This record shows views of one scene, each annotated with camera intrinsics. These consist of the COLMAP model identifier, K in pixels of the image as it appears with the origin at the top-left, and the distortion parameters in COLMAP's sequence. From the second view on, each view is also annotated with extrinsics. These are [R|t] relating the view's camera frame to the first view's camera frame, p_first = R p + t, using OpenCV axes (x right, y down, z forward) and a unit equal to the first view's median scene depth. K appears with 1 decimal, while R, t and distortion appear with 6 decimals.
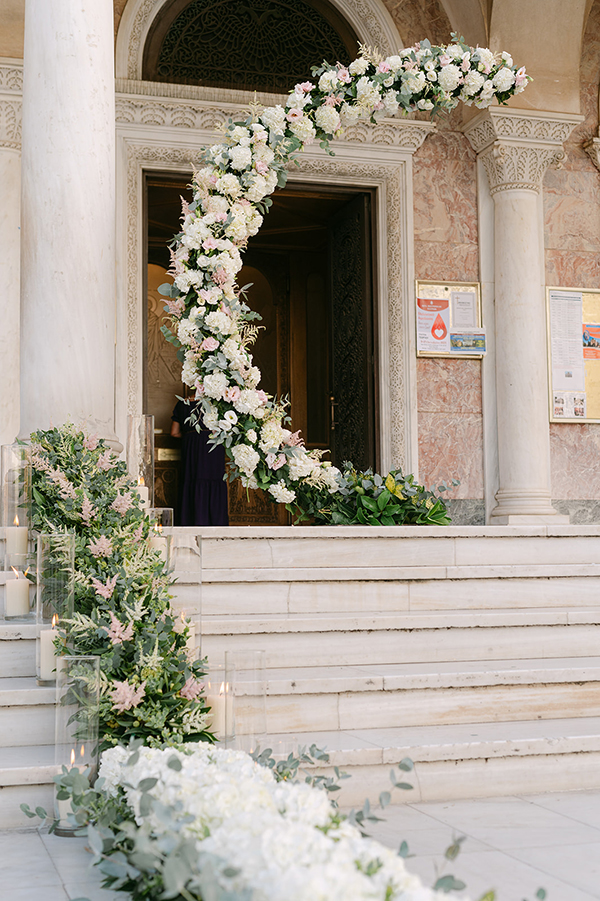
lens RADIAL K [[1274.2, 0, 300.0], [0, 1274.2, 450.5], [0, 0, 1]] dist [-0.004892, -0.042147]
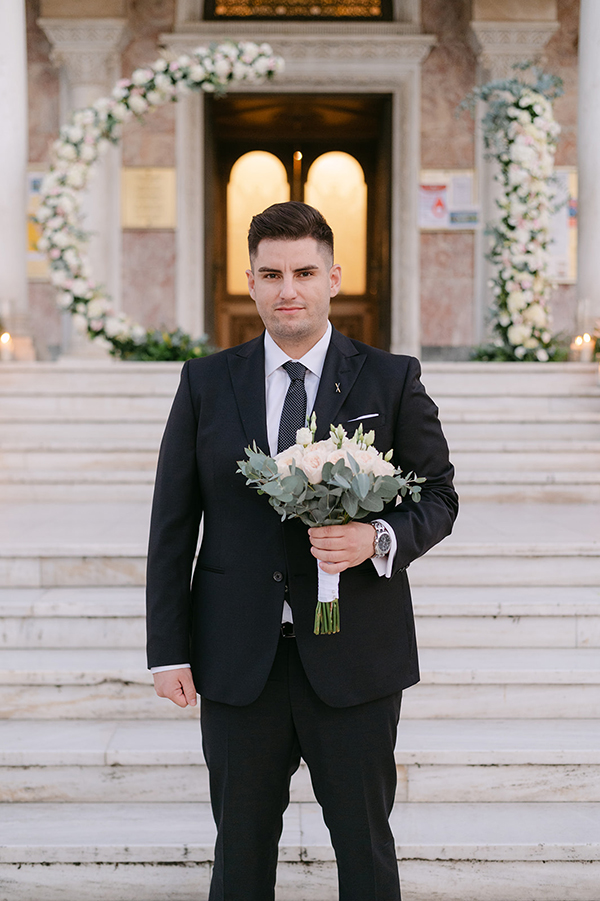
lens RADIAL K [[1274.2, 0, 300.0], [0, 1274.2, 450.5], [0, 0, 1]] dist [-0.004892, -0.042147]
pose [[0.957402, 0.024346, -0.287732, 0.653416], [0.011169, 0.992572, 0.121148, -0.023774], [0.288544, -0.119201, 0.950018, -0.464841]]
